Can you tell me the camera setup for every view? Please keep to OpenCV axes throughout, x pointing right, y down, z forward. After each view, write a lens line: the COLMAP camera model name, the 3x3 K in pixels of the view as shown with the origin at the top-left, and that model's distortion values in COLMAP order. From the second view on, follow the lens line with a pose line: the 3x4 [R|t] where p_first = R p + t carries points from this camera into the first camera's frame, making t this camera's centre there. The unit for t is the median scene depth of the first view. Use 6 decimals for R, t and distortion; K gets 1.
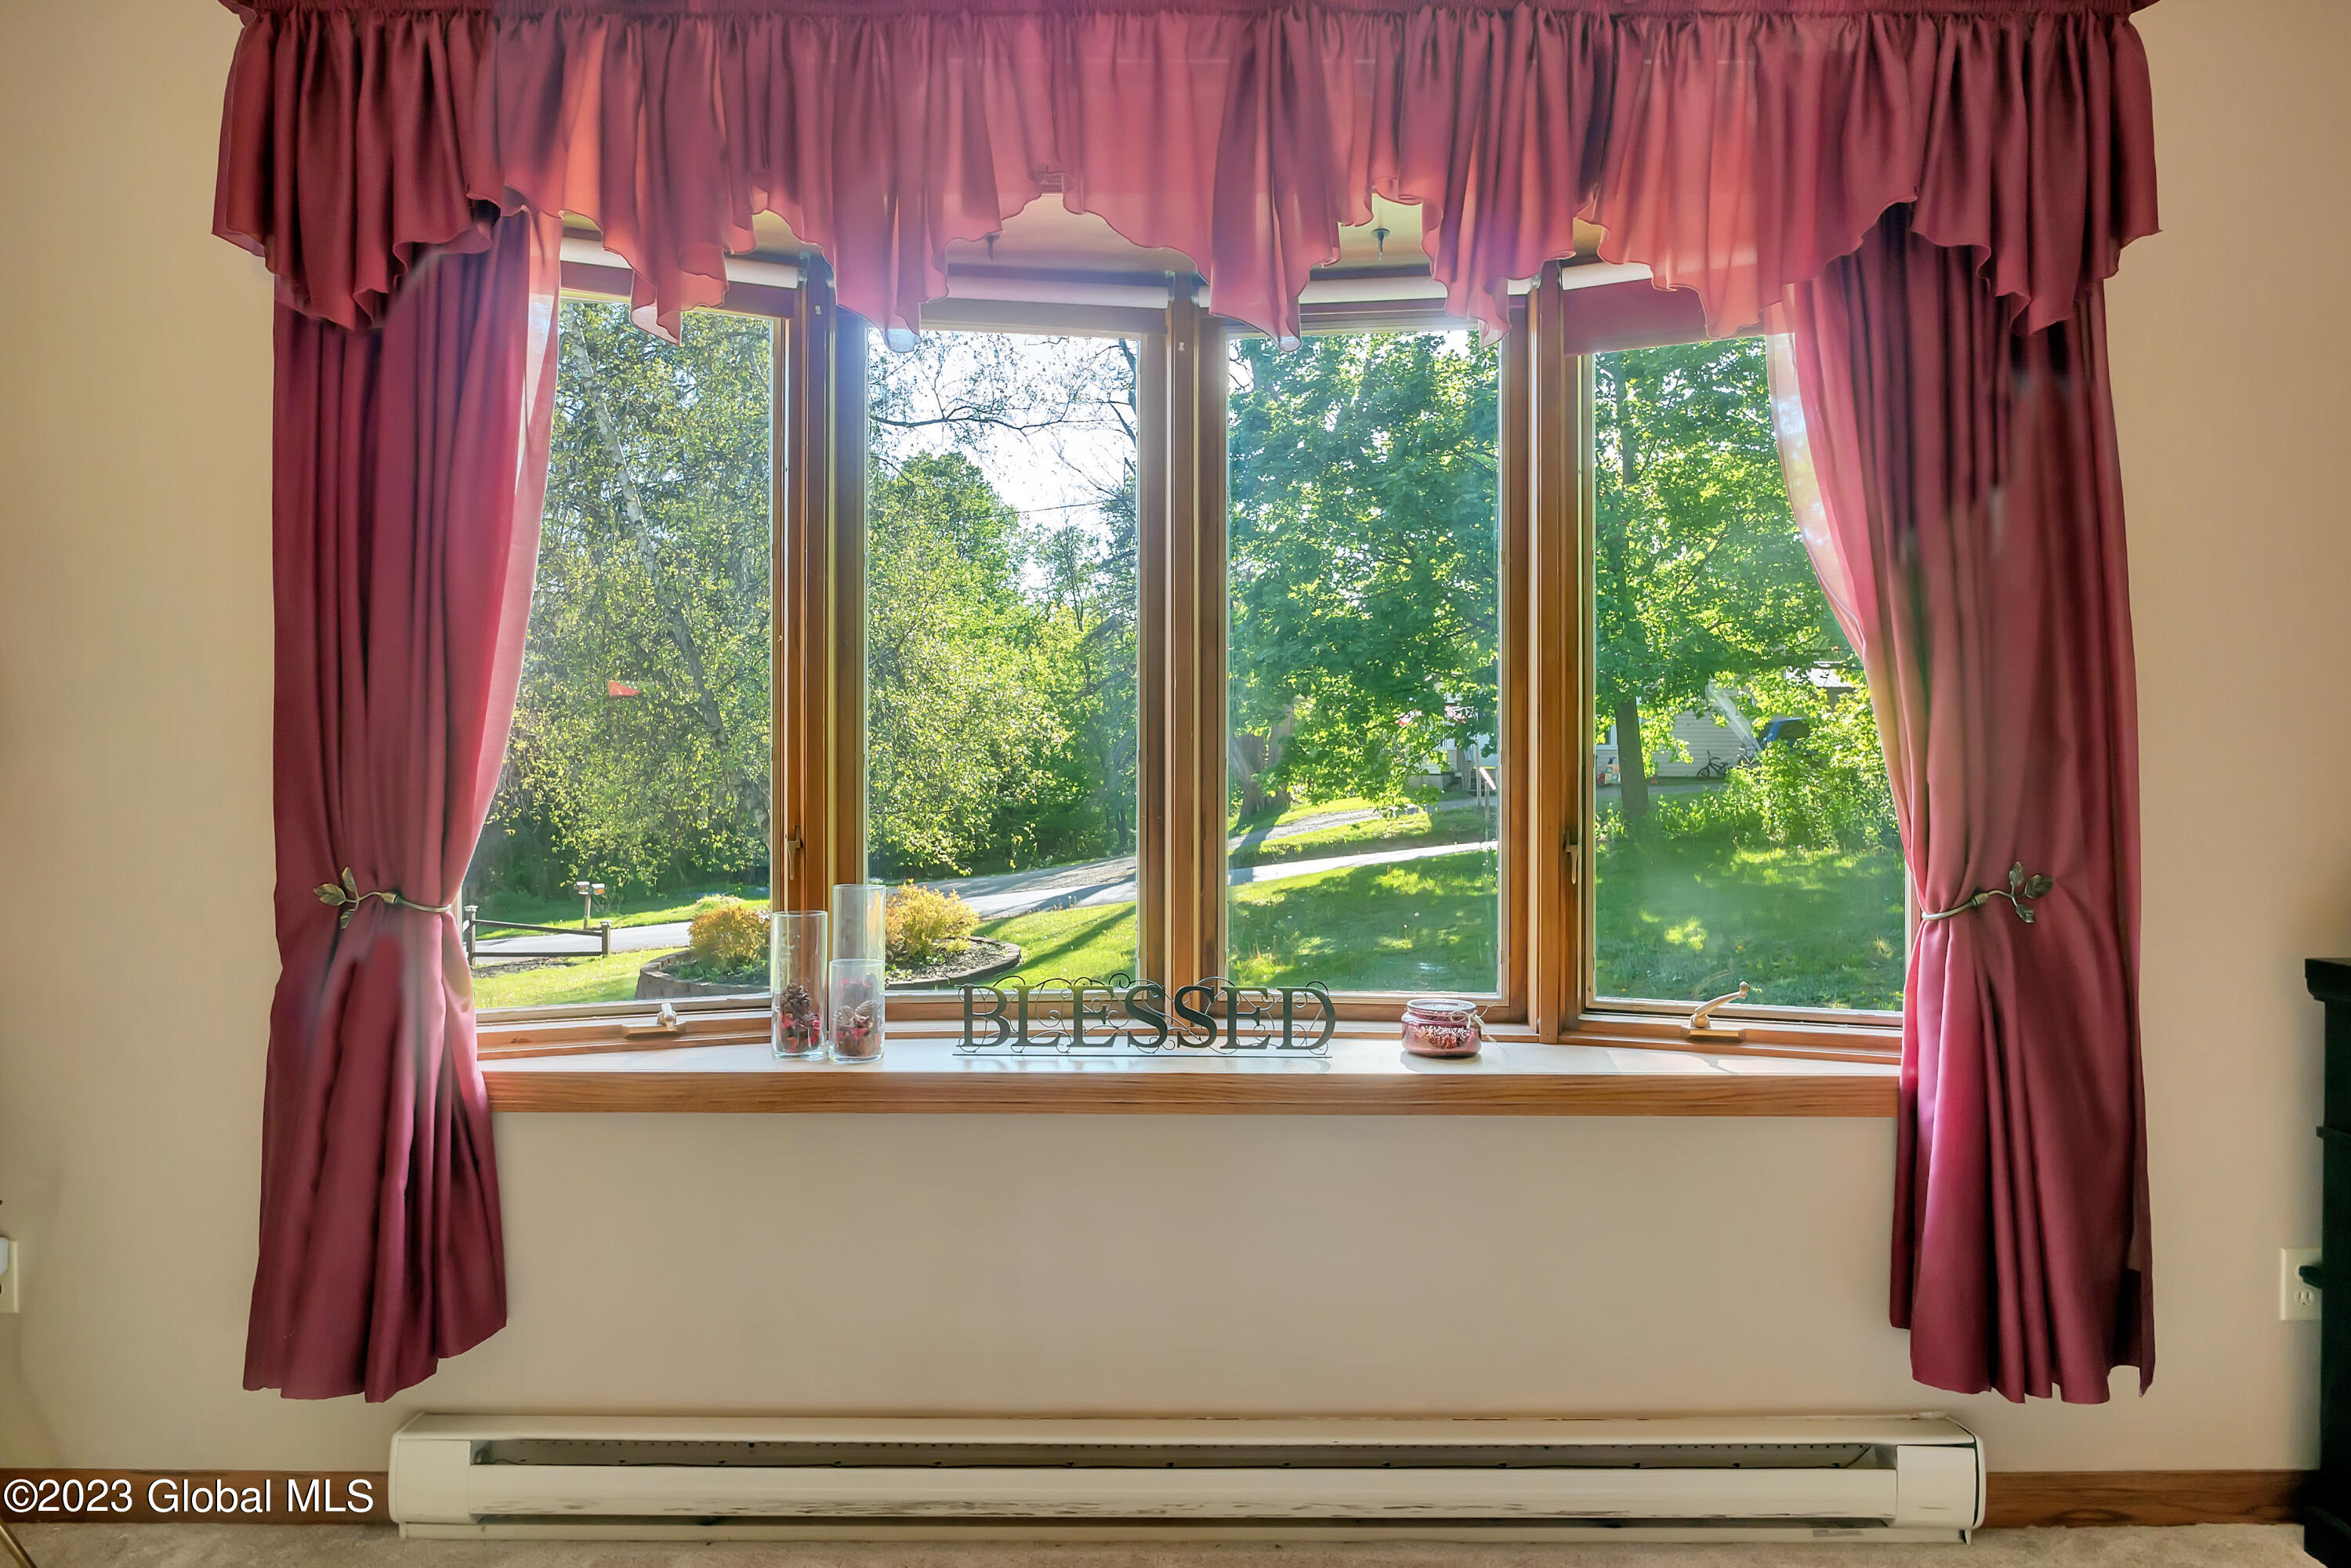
lens RADIAL K [[1275.2, 0, 1178.3], [0, 1275.2, 769.6], [0, 0, 1]] dist [-0.015935, 0.002607]
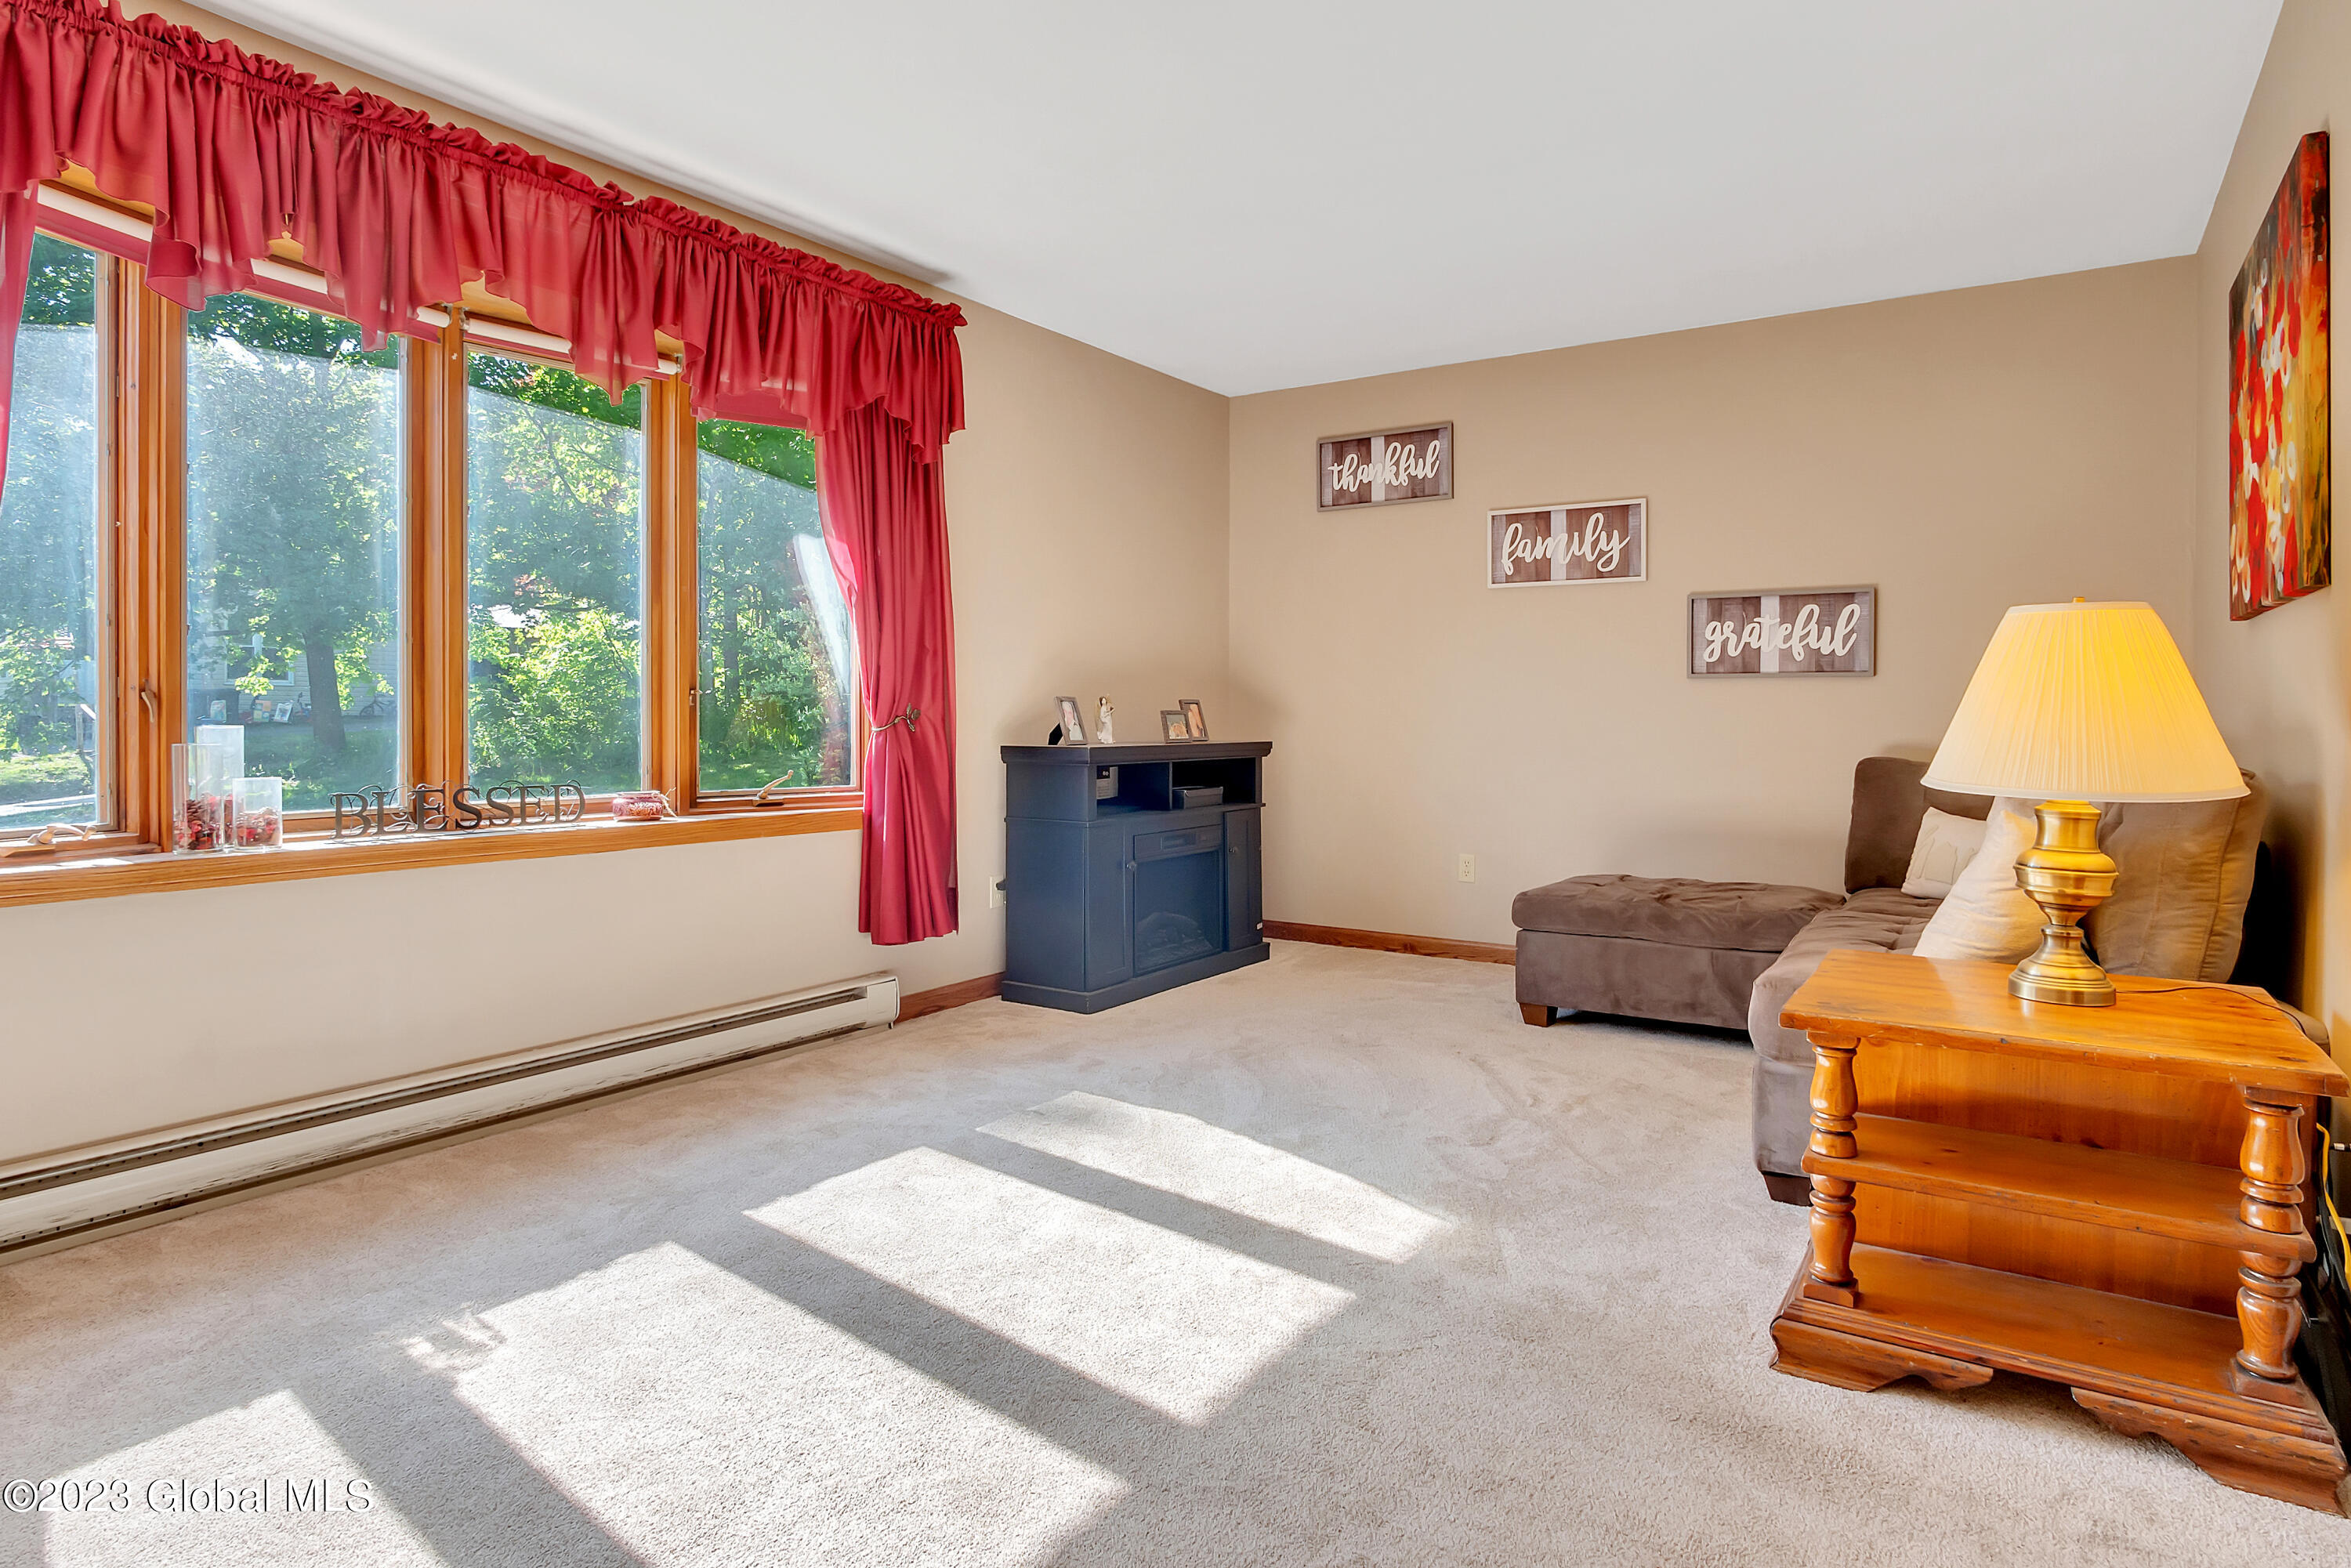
lens RADIAL K [[1283.5, 0, 1185.9], [0, 1283.5, 740.7], [0, 0, 1]] dist [-0.014863, 0.003051]
pose [[0.551317, -0.017204, 0.834119, -0.890539], [-0.000690, 0.999778, 0.021076, 0.088141], [-0.834296, -0.012195, 0.551182, -0.591388]]
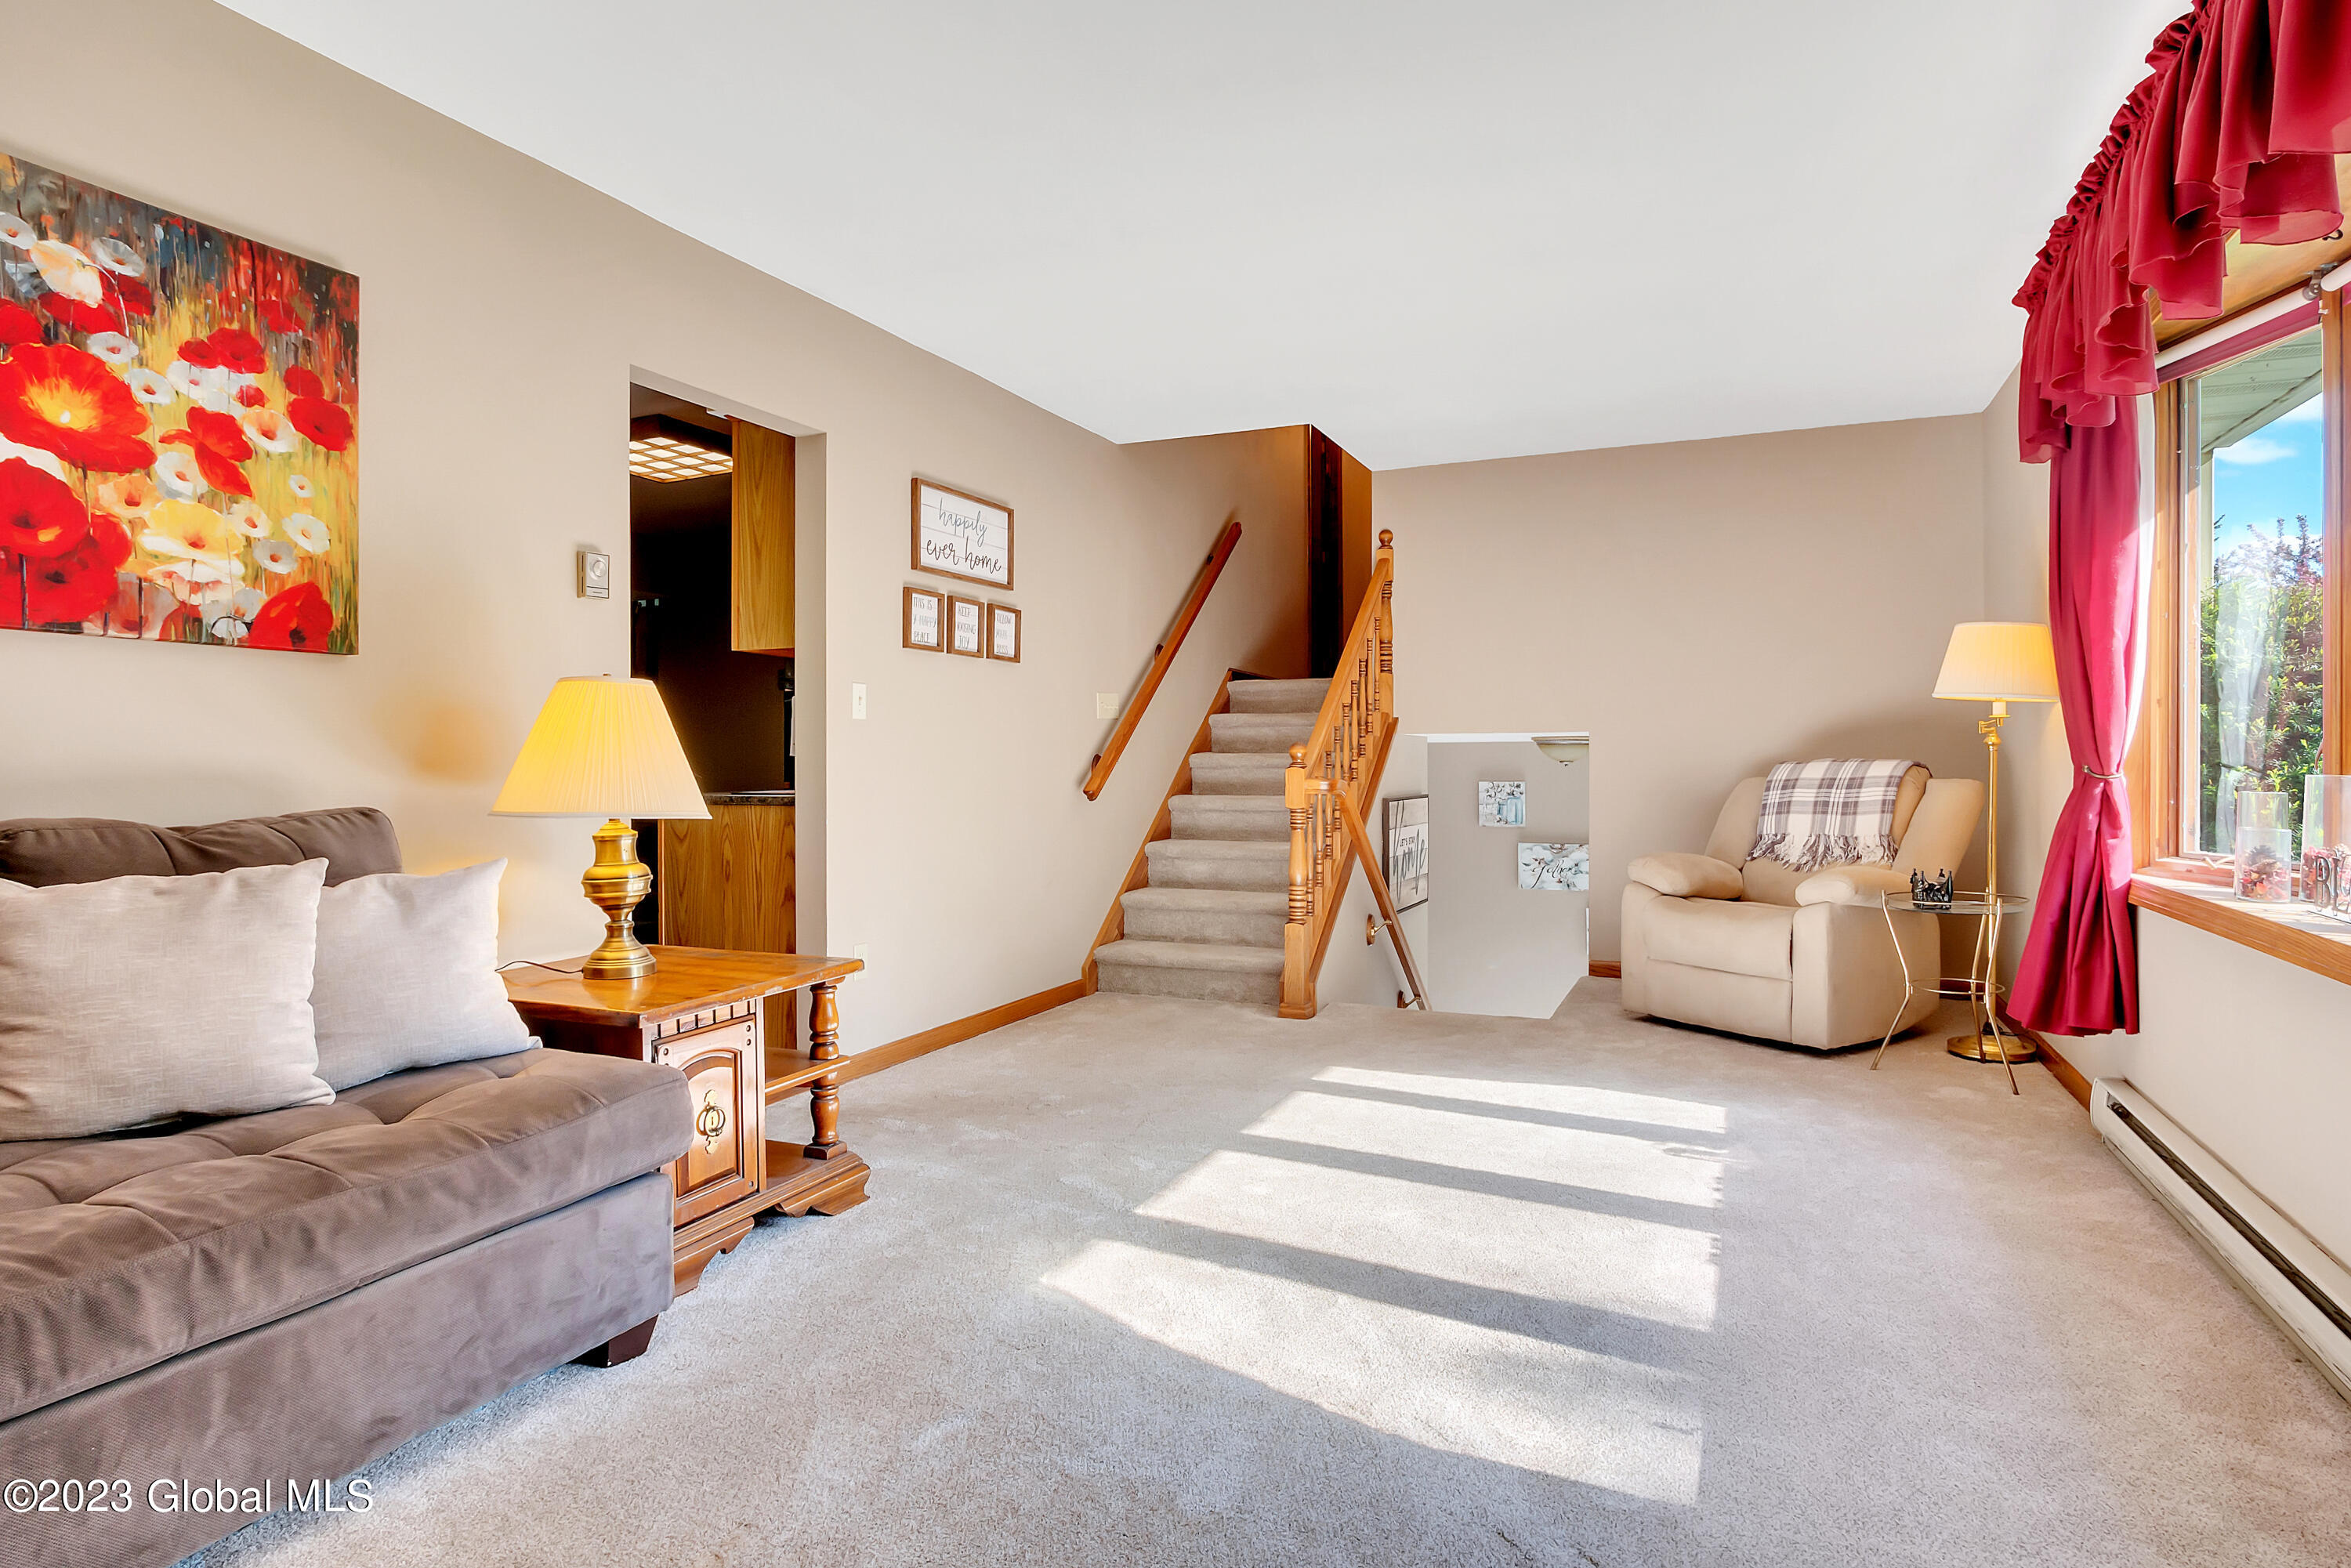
lens RADIAL K [[1275.2, 0, 1178.3], [0, 1275.2, 769.6], [0, 0, 1]] dist [-0.015935, 0.002607]
pose [[-0.396135, 0.010037, -0.918137, 1.494667], [0.000114, 0.999941, 0.010882, 0.082654], [0.918192, 0.004206, -0.396113, 0.543519]]
